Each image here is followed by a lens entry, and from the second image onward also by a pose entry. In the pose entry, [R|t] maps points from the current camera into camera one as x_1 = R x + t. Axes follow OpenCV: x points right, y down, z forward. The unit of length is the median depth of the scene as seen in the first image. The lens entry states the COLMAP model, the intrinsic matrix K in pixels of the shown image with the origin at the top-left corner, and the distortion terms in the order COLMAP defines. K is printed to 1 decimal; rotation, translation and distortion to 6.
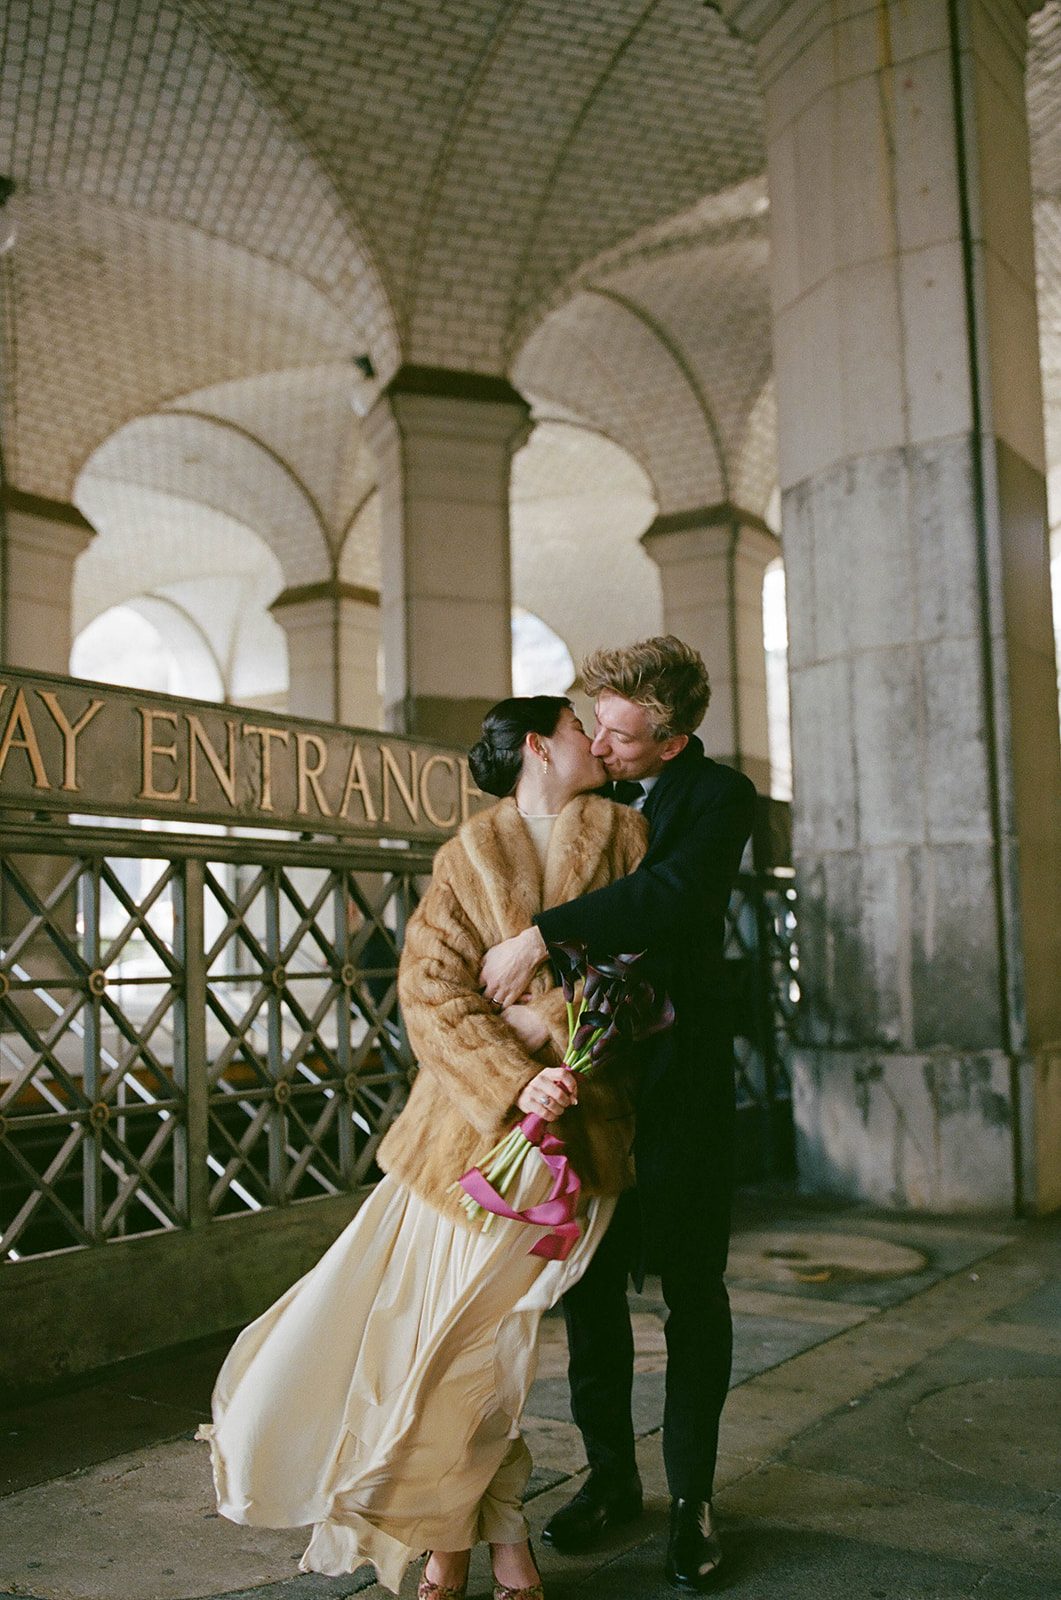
lens RADIAL K [[1580.0, 0, 533.3], [0, 1580.0, 777.4], [0, 0, 1]] dist [-0.019905, -0.033324]
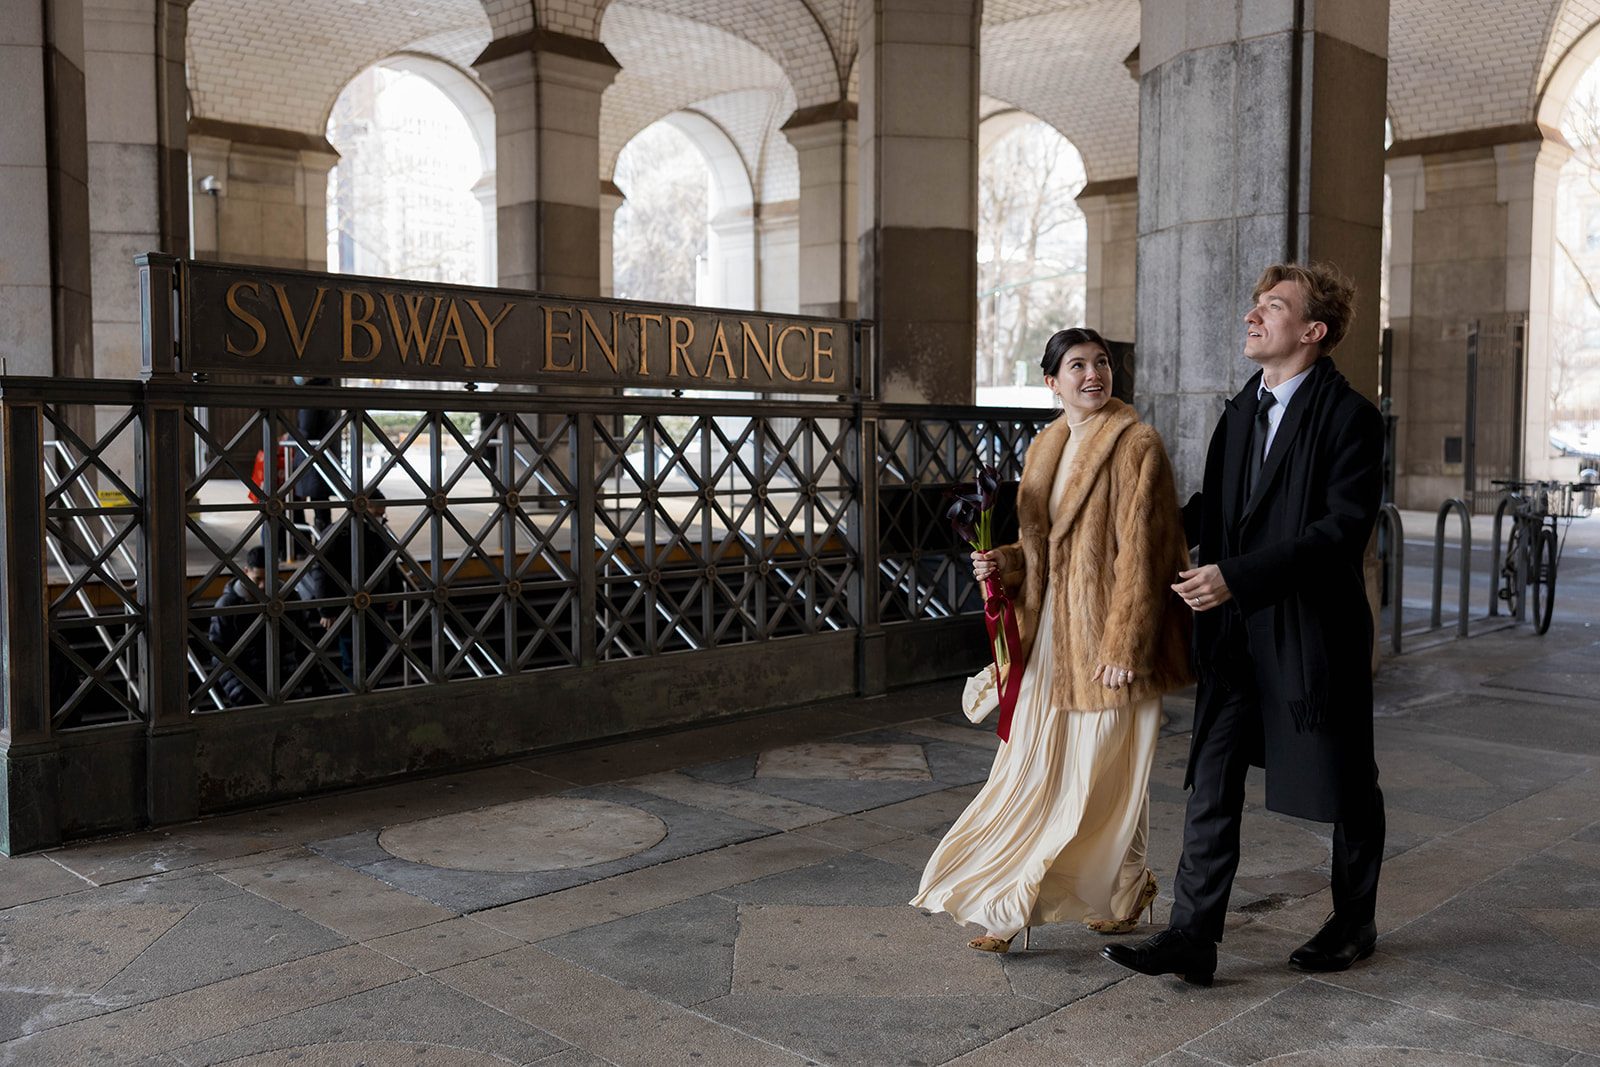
lens RADIAL K [[1494.7, 0, 800.0], [0, 1494.7, 533.5], [0, 0, 1]] dist [0.007425, 0.020307]
pose [[0.983949, 0.038621, -0.174219, 0.127992], [-0.007610, 0.984492, 0.175265, -0.047043], [0.178286, -0.171126, 0.968984, -0.168786]]
